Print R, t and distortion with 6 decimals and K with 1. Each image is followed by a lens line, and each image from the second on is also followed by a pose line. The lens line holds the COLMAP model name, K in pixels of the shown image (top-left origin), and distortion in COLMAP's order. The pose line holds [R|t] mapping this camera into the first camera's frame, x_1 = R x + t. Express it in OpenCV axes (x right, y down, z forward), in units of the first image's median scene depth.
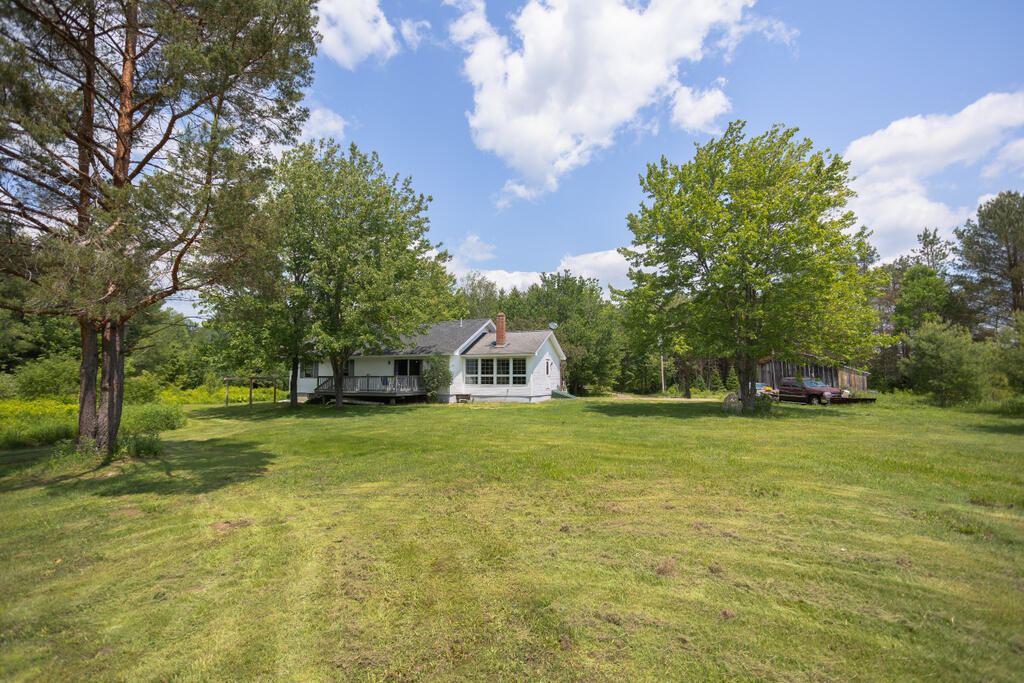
lens RADIAL K [[495.1, 0, 509.6], [0, 495.1, 324.6], [0, 0, 1]] dist [-0.078886, 0.034299]
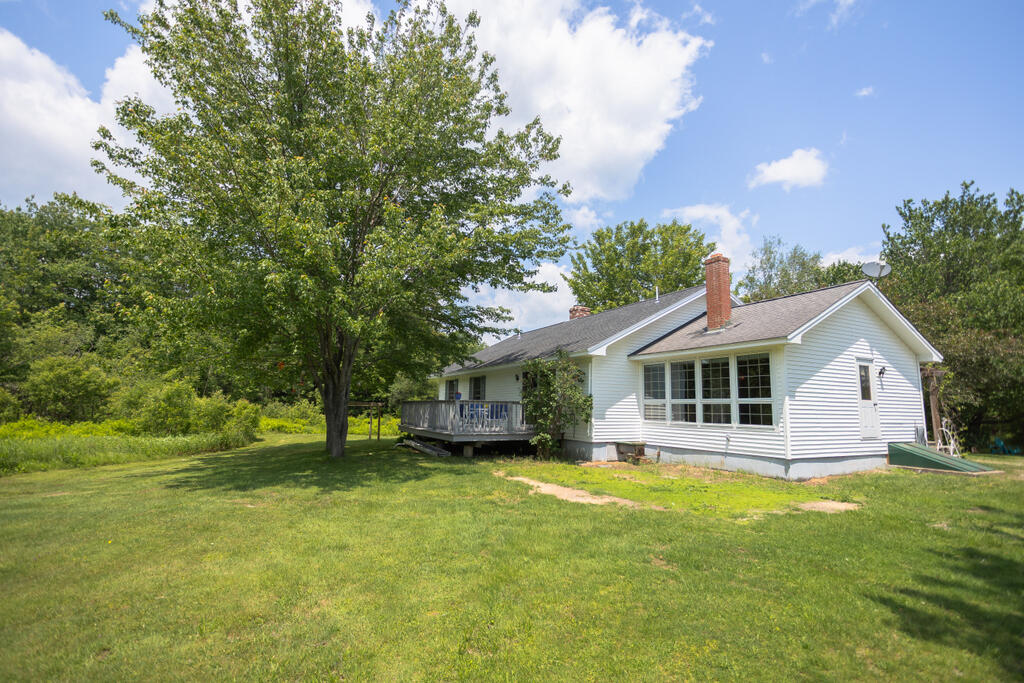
lens RADIAL K [[500.7, 0, 512.0], [0, 500.7, 341.5], [0, 0, 1]] dist [-0.025693, 0.023076]
pose [[0.769802, -0.071617, -0.634252, 0.118437], [0.055753, 0.997432, -0.044958, 0.063058], [0.635843, -0.000752, 0.771818, 0.576108]]
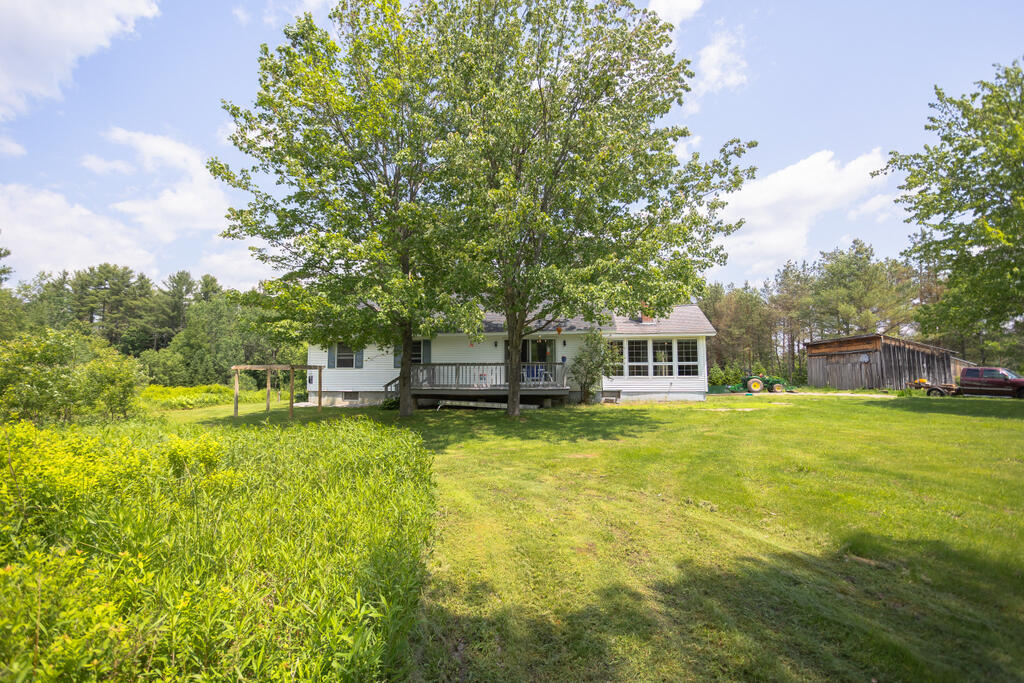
lens RADIAL K [[495.1, 0, 509.6], [0, 495.1, 324.6], [0, 0, 1]] dist [-0.078886, 0.034299]
pose [[0.966968, 0.026954, 0.253467, -0.410023], [-0.030330, 0.999496, 0.009421, 0.045670], [-0.253086, -0.016797, 0.967298, 0.359864]]
